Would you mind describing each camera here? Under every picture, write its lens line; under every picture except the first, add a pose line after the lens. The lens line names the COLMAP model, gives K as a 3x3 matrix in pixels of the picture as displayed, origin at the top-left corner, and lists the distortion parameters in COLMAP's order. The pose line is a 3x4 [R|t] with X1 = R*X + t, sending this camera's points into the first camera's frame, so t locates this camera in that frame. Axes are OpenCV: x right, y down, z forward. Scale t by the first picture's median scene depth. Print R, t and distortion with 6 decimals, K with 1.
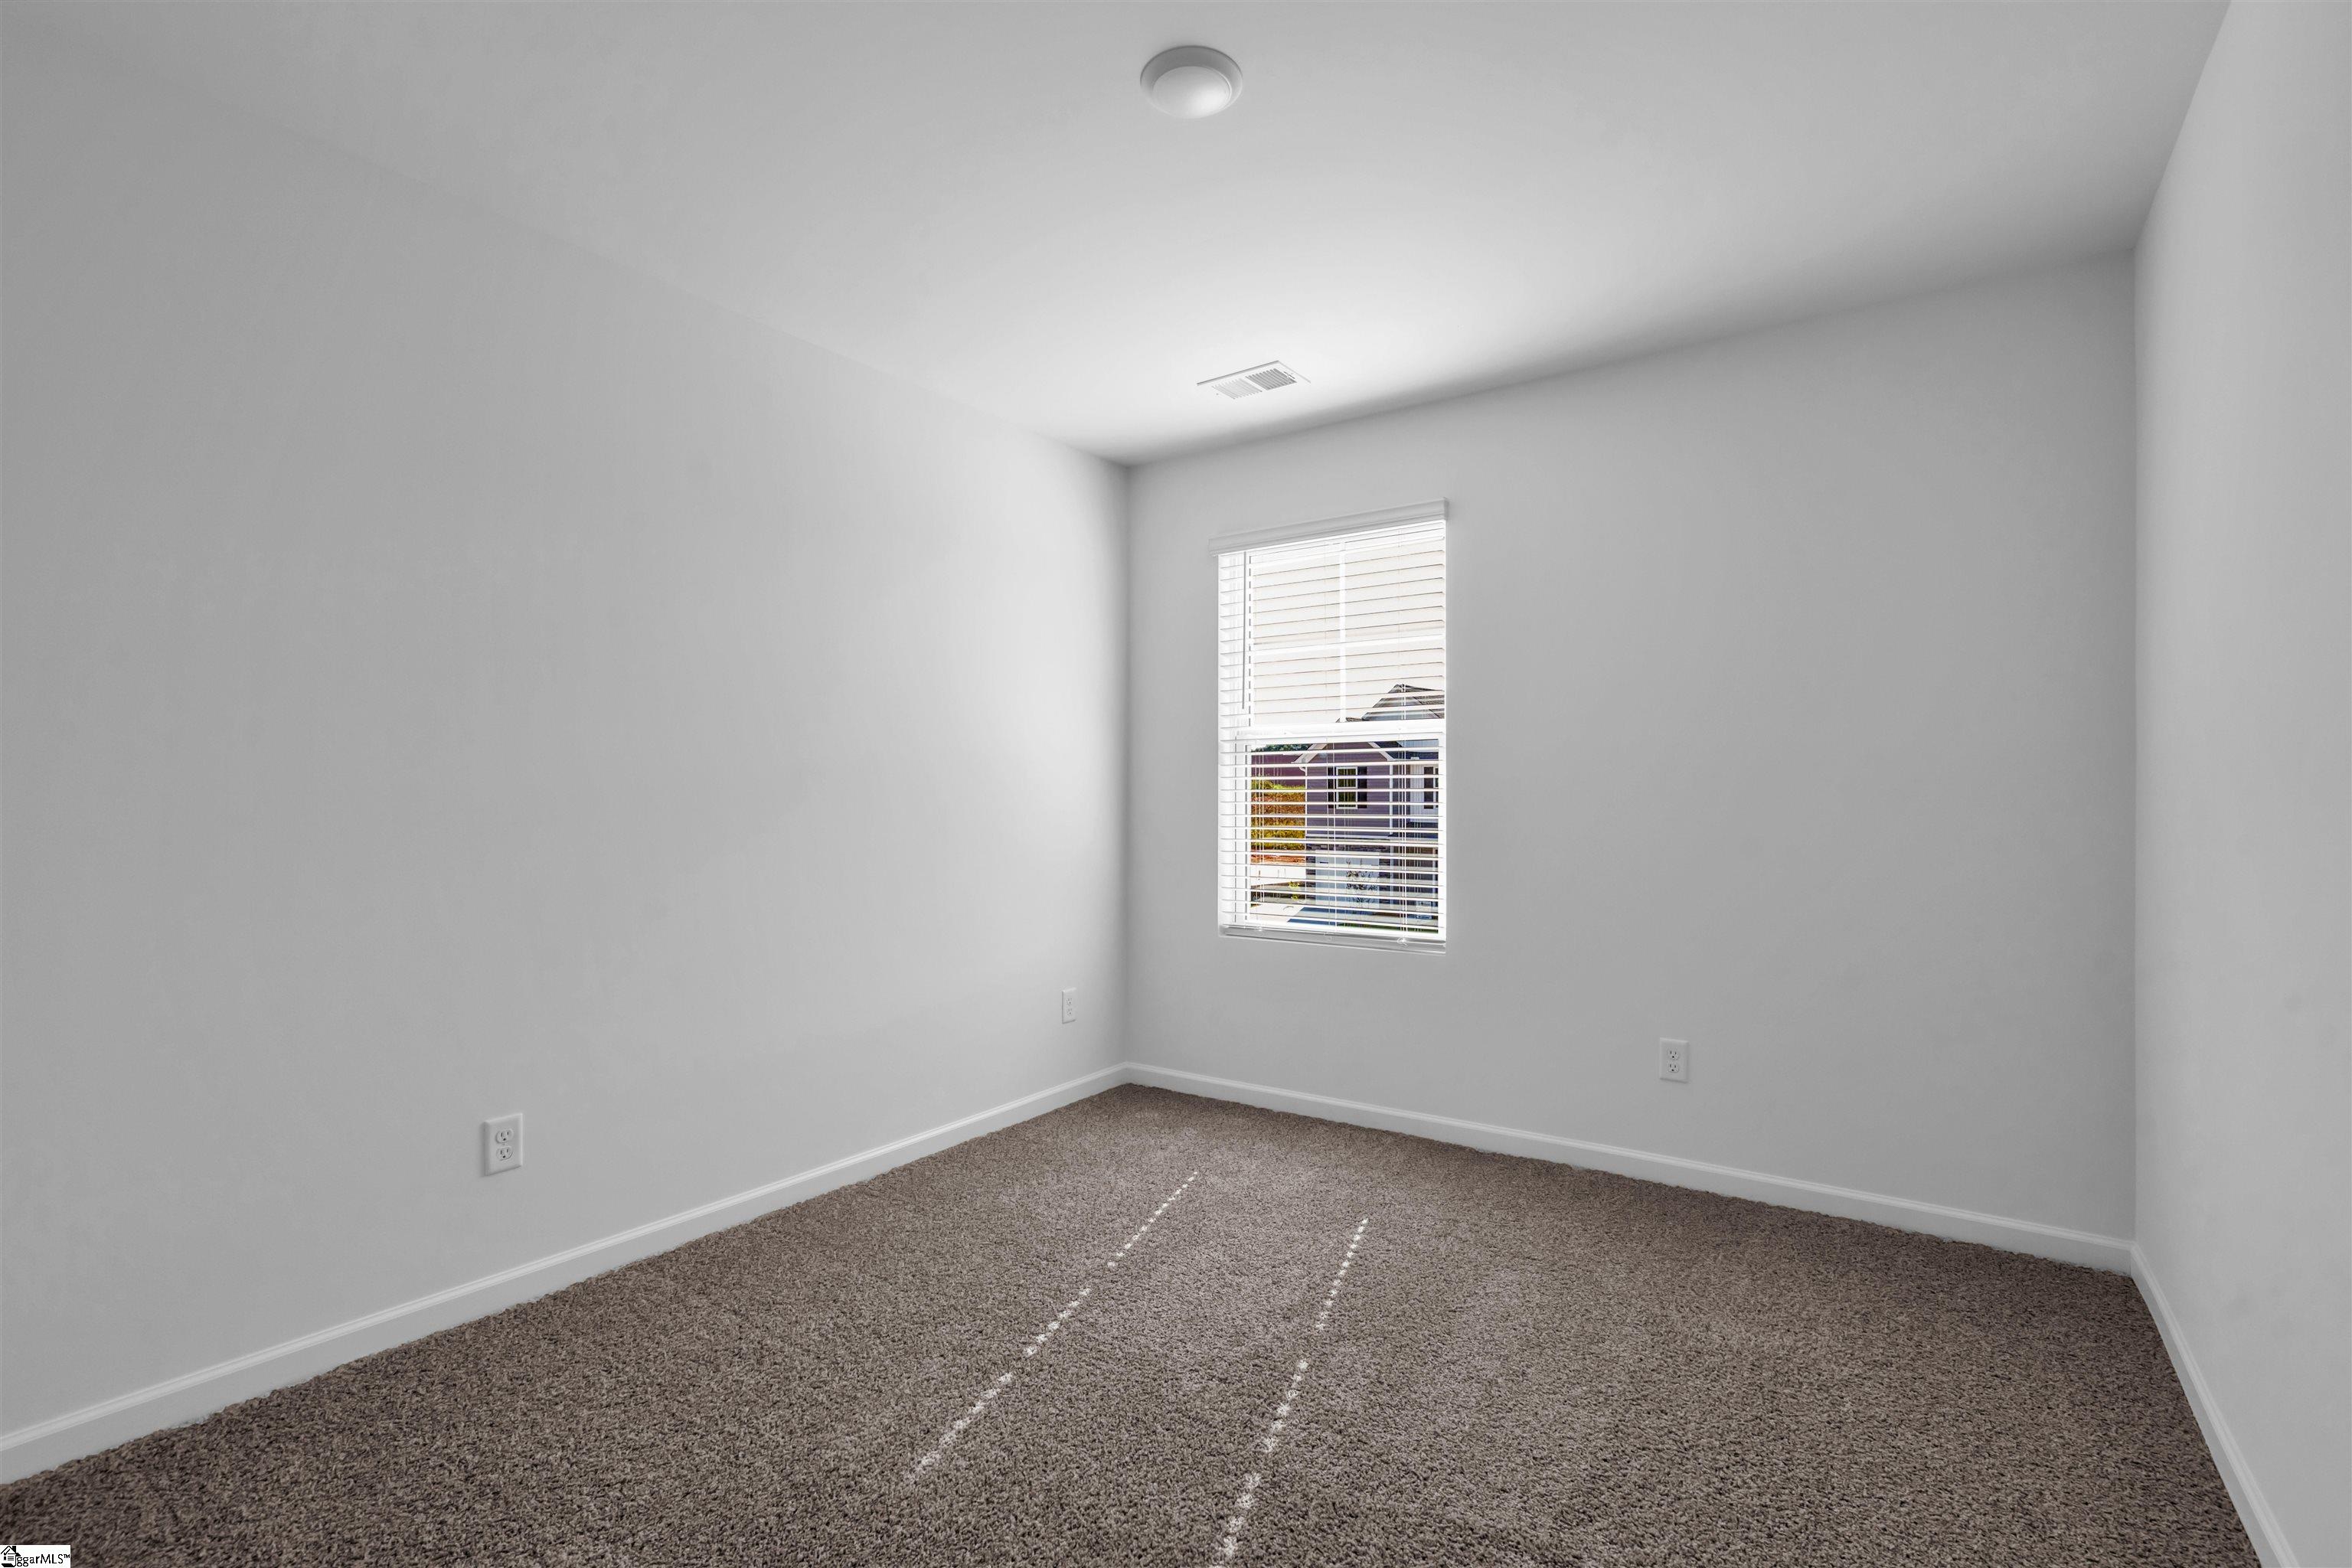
lens RADIAL K [[1076.7, 0, 1183.0], [0, 1076.7, 807.4], [0, 0, 1]] dist [-0.001146, -0.000874]
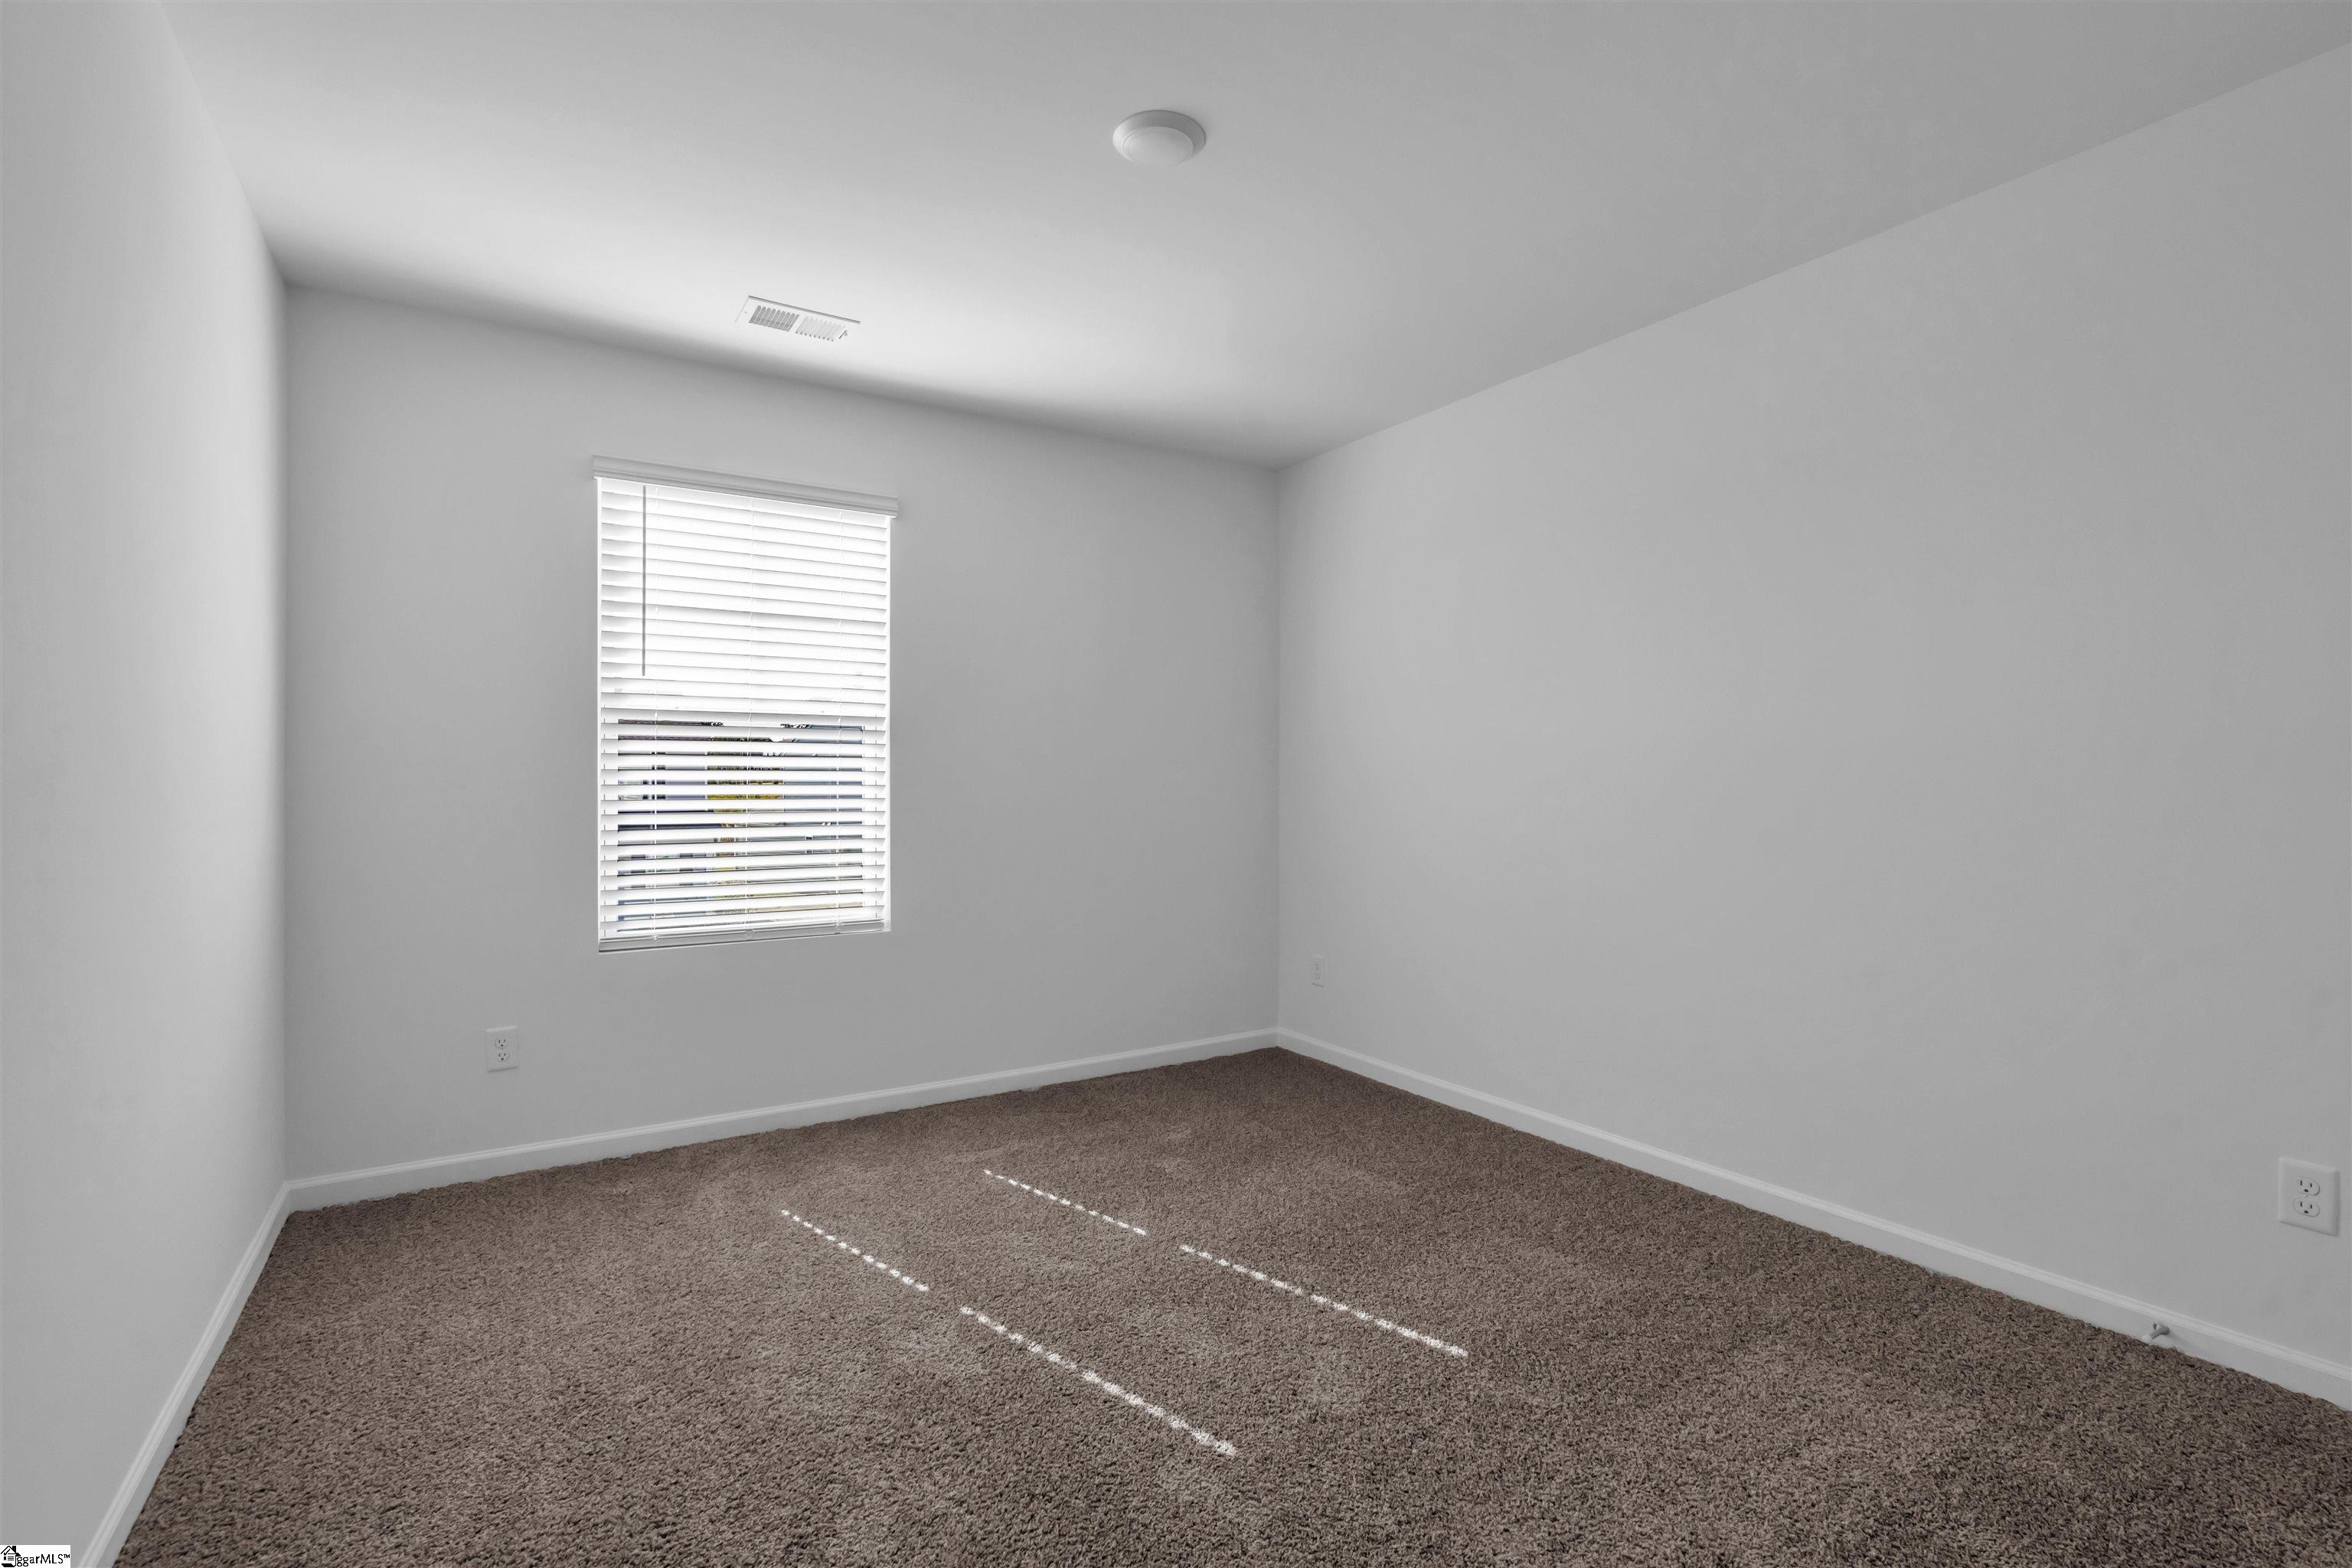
lens RADIAL K [[1076.7, 0, 1160.7], [0, 1076.7, 769.7], [0, 0, 1]] dist [-0.001146, -0.000874]
pose [[0.390980, 0.000364, 0.920399, -0.499836], [0.001735, 0.999998, -0.001133, -0.014969], [-0.920397, 0.002040, 0.390979, 0.285413]]
